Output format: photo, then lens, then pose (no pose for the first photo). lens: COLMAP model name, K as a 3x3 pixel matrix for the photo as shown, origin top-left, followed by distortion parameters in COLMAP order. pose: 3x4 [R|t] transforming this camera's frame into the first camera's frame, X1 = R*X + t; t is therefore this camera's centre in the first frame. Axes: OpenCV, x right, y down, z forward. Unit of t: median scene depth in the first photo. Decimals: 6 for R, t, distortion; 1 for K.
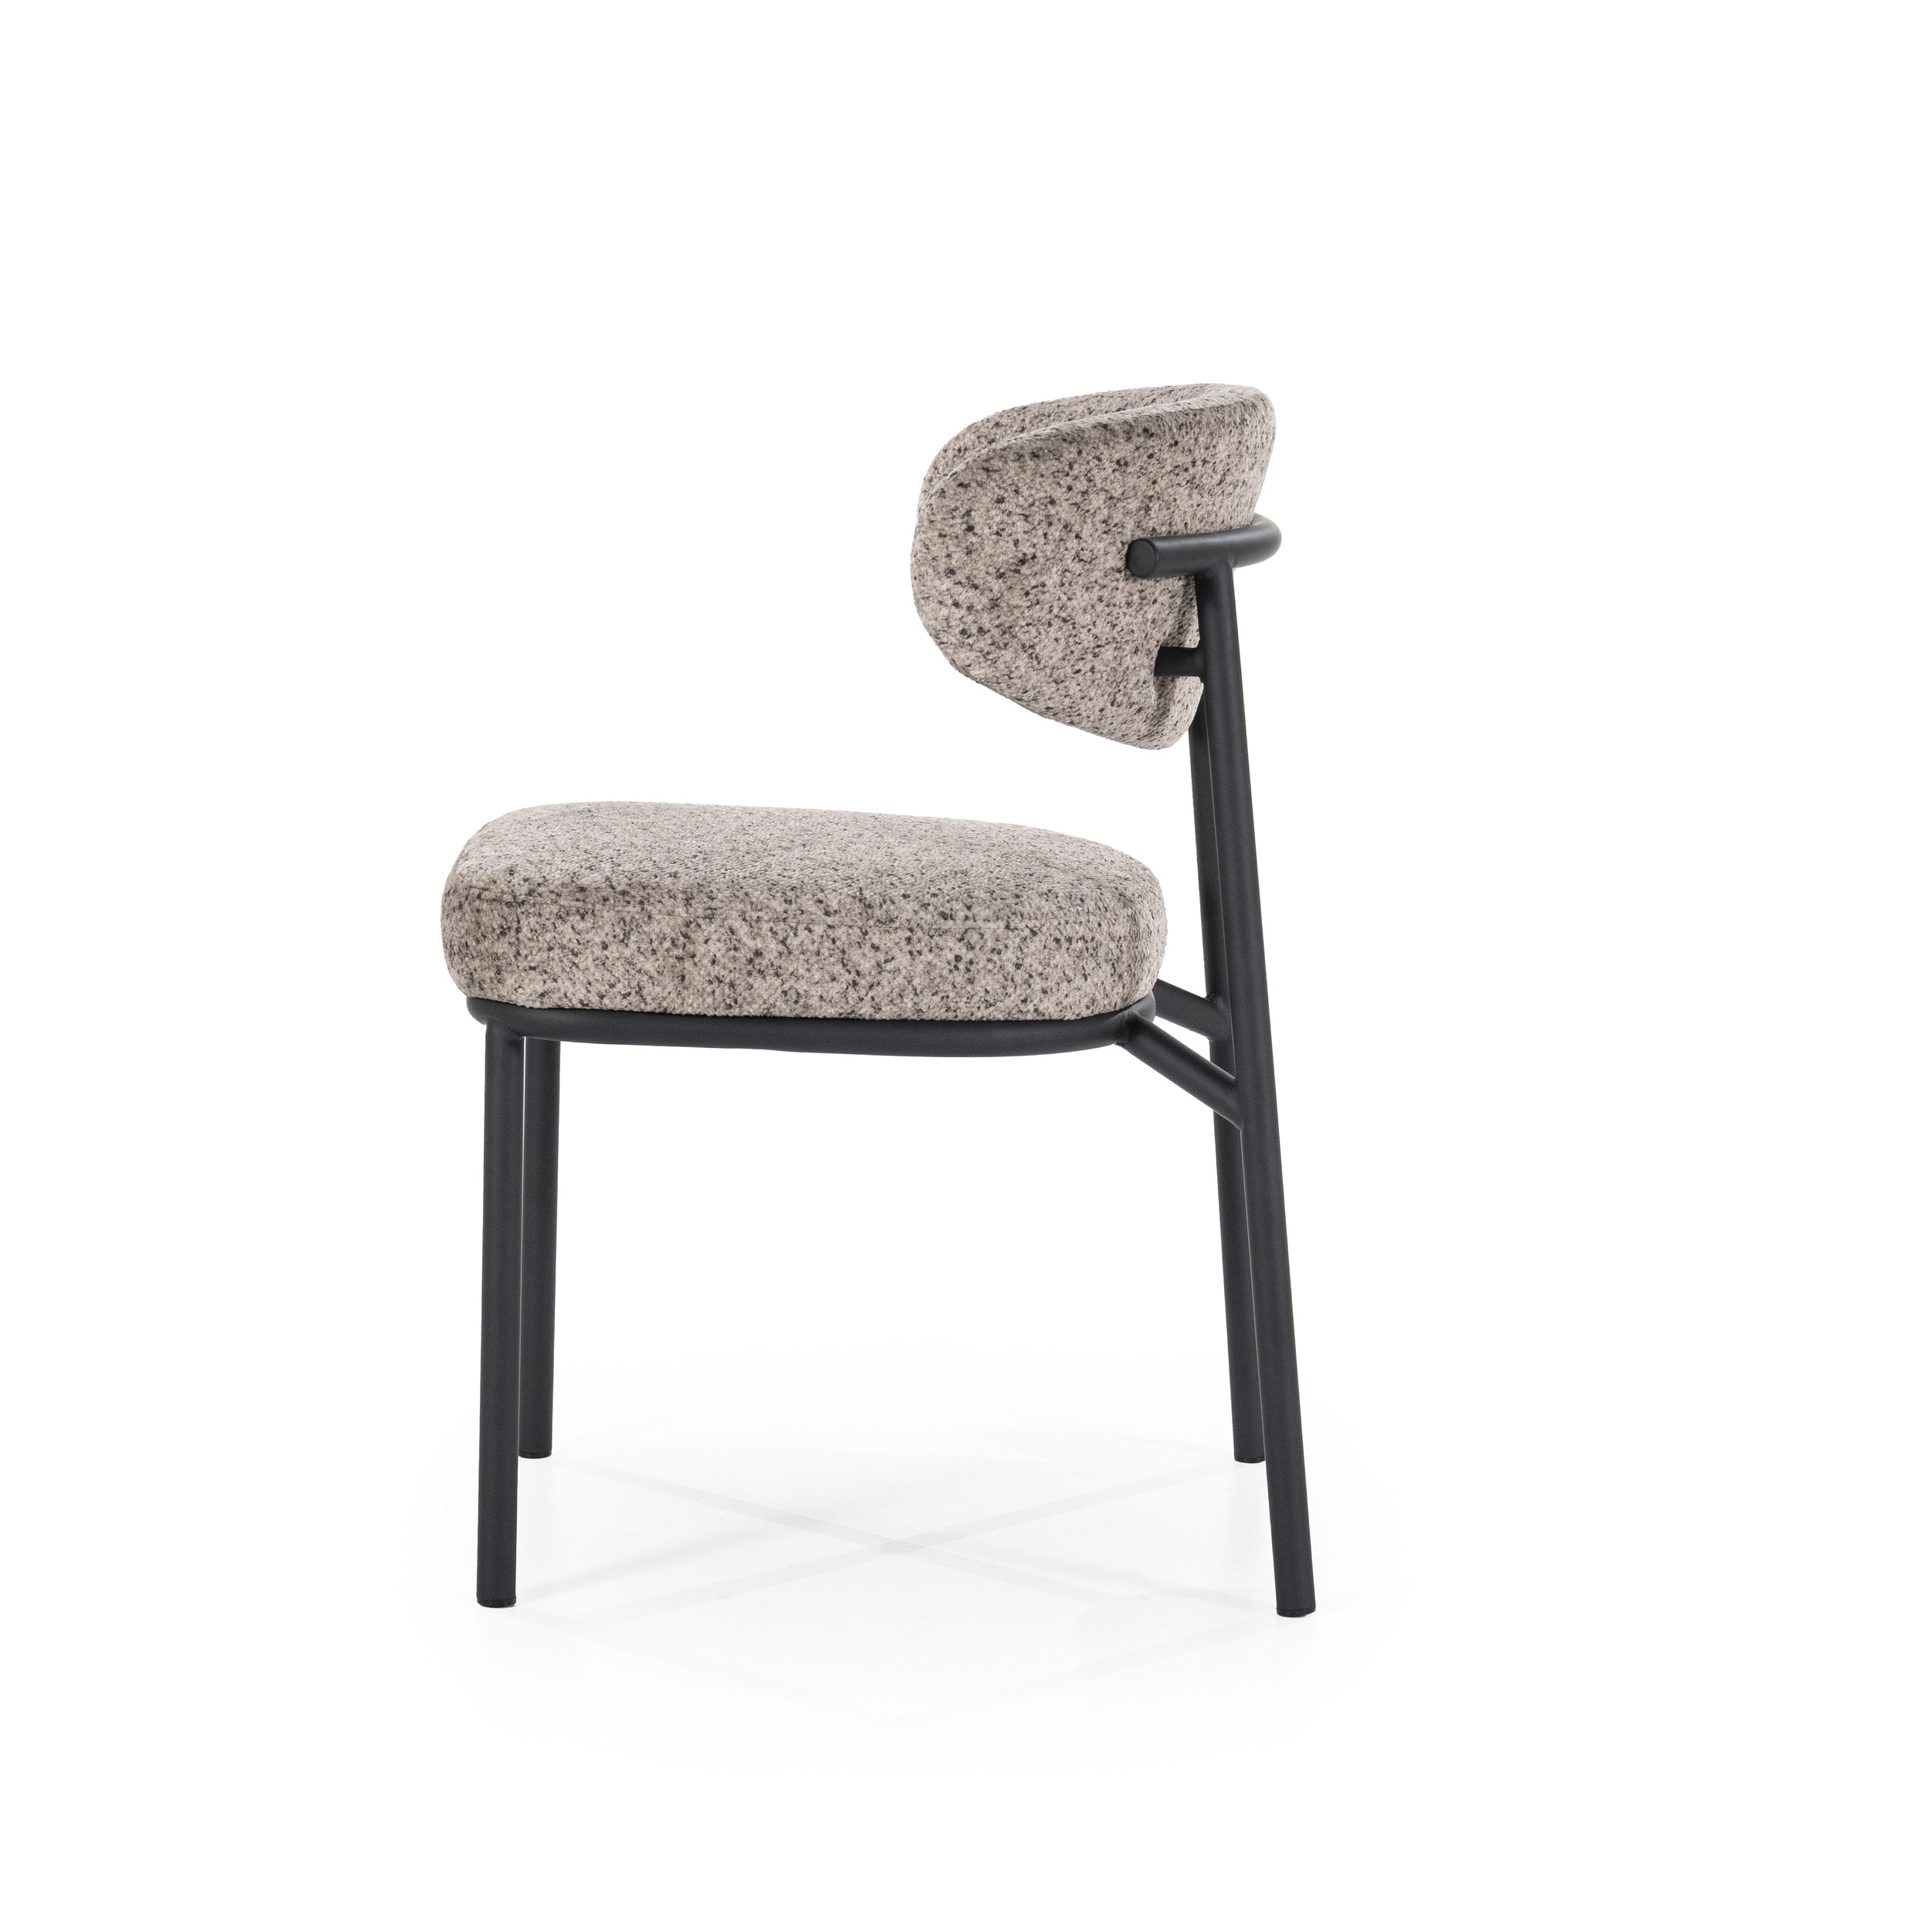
lens RADIAL K [[5454.8, 0, 966.0], [0, 5454.8, 966.0], [0, 0, 1]] dist [0.459076, -0.781955]
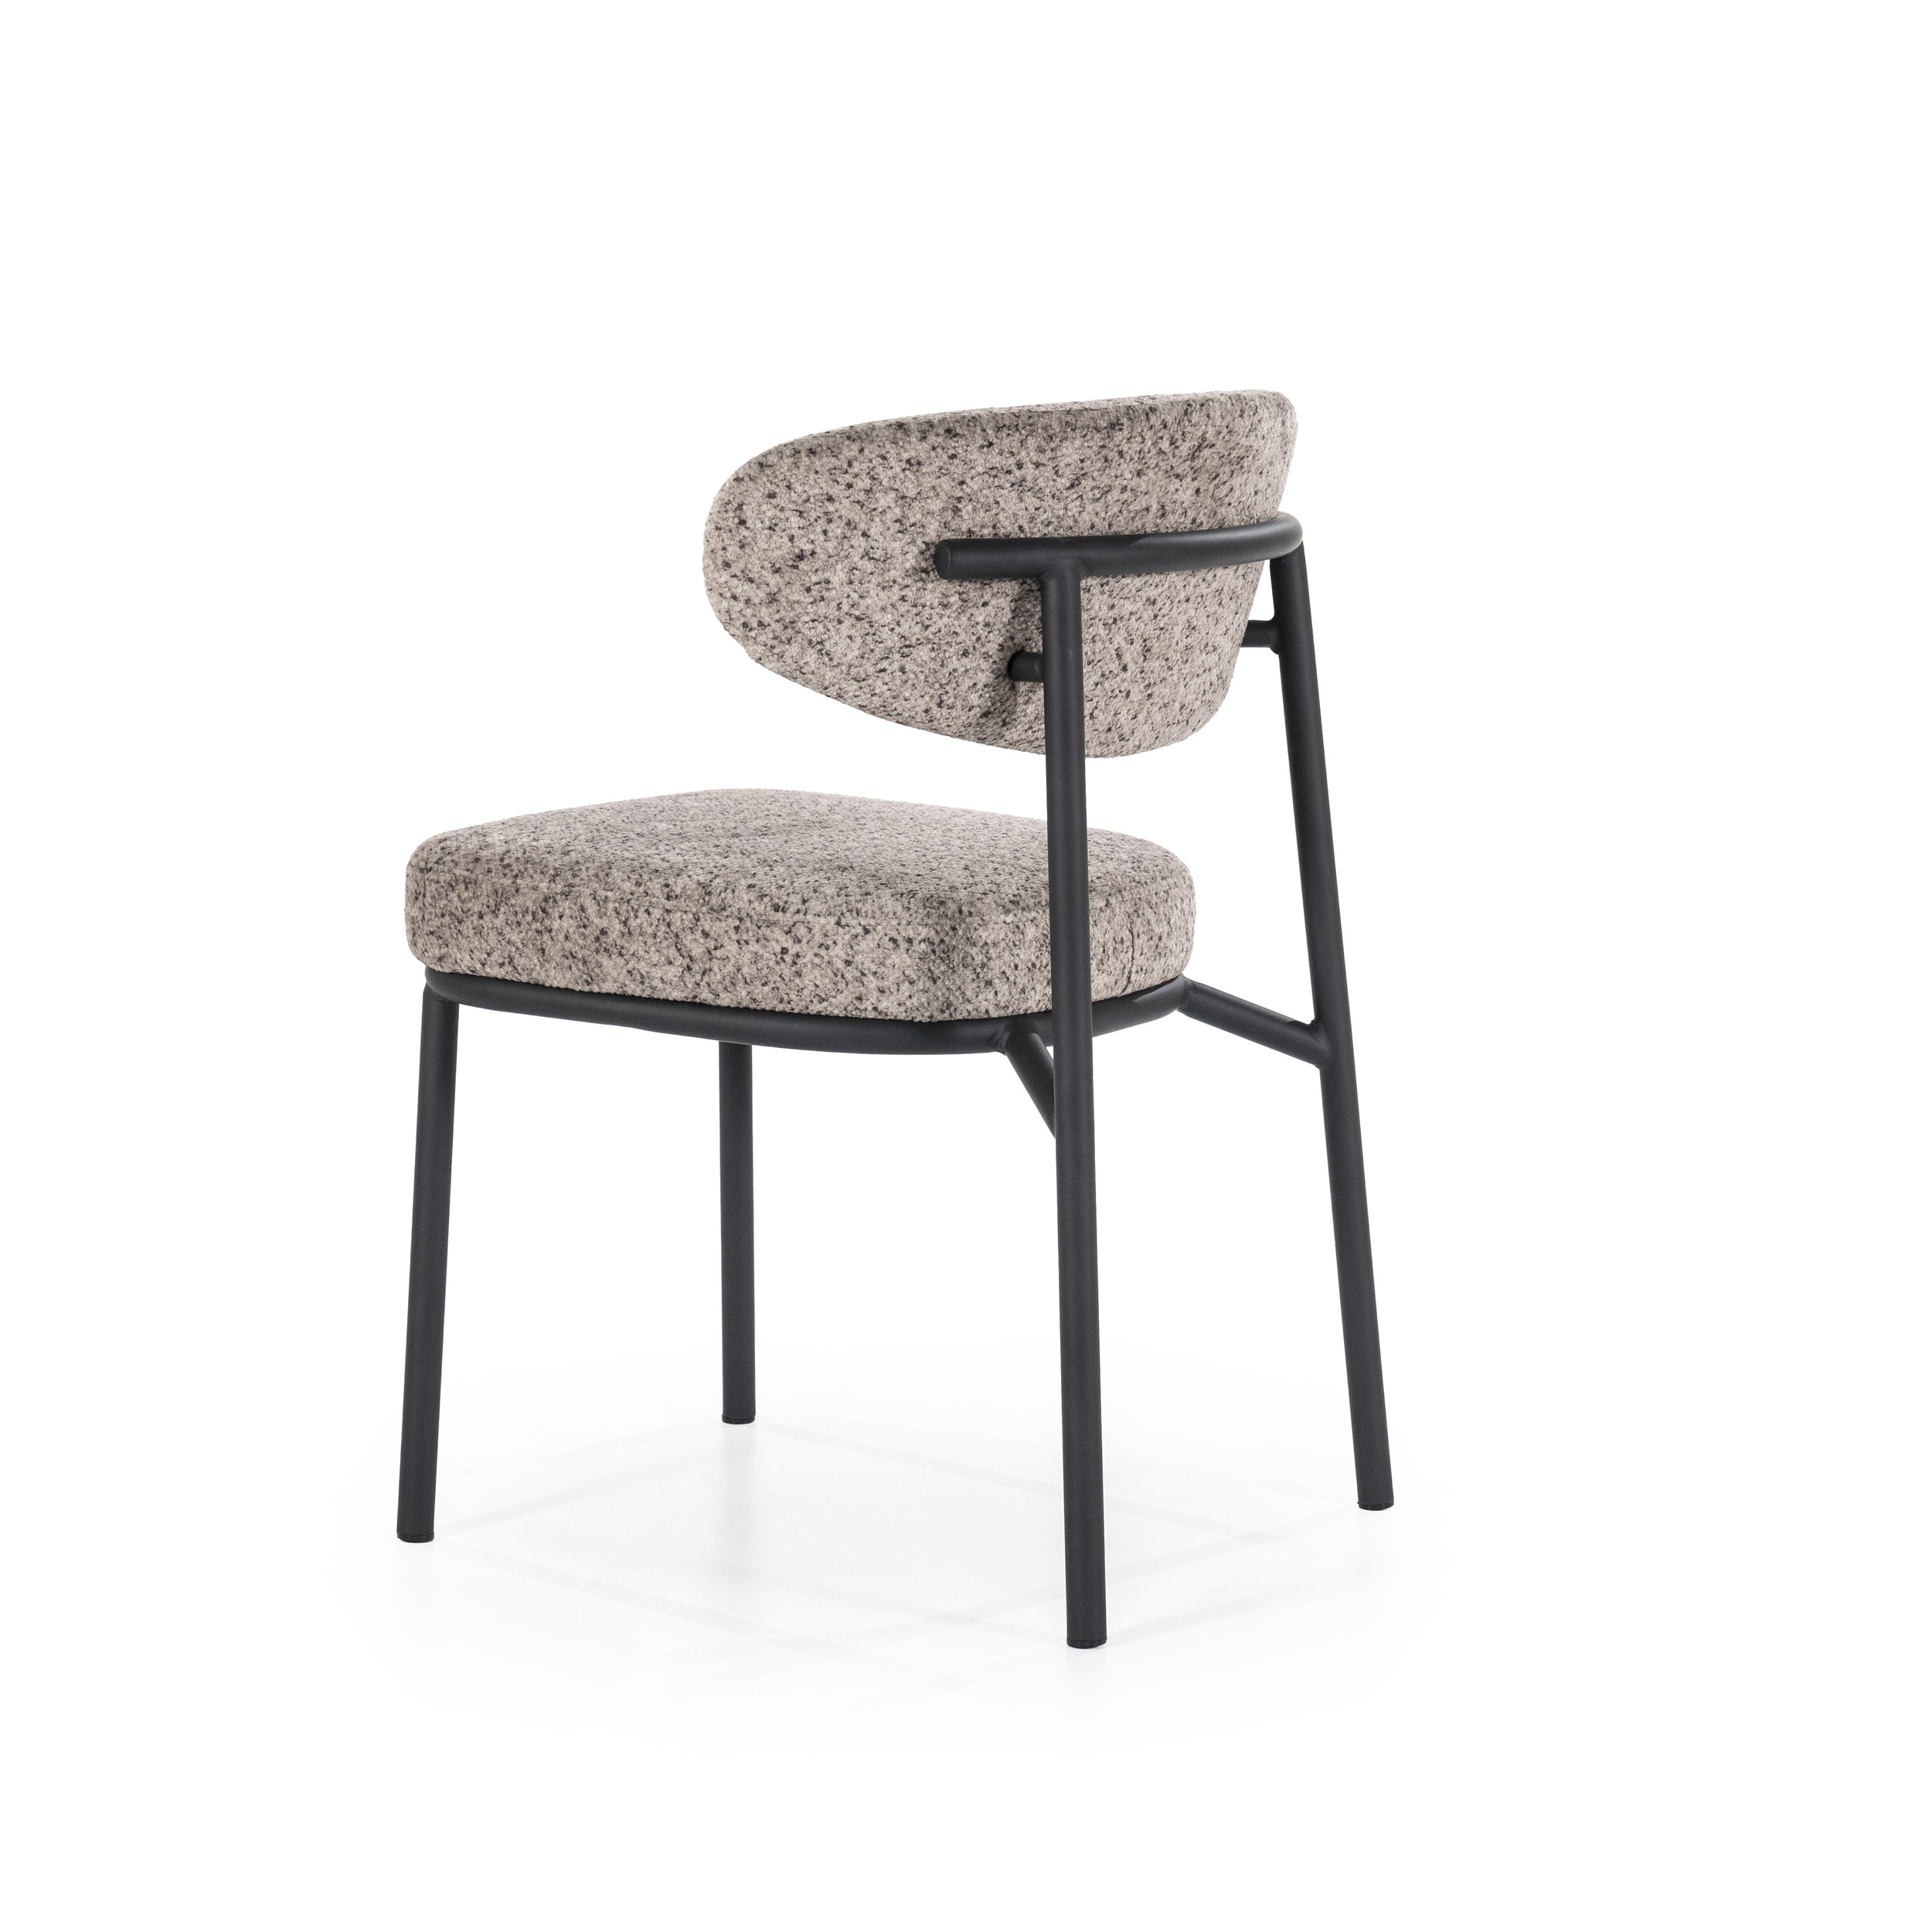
lens RADIAL K [[5454.8, 0, 966.0], [0, 5454.8, 966.0], [0, 0, 1]] dist [0.459076, -0.781955]
pose [[0.868976, 0.067609, -0.490214, 0.524595], [-0.070866, 0.997414, 0.011941, -0.013047], [0.489754, 0.024364, 0.871520, 0.139032]]
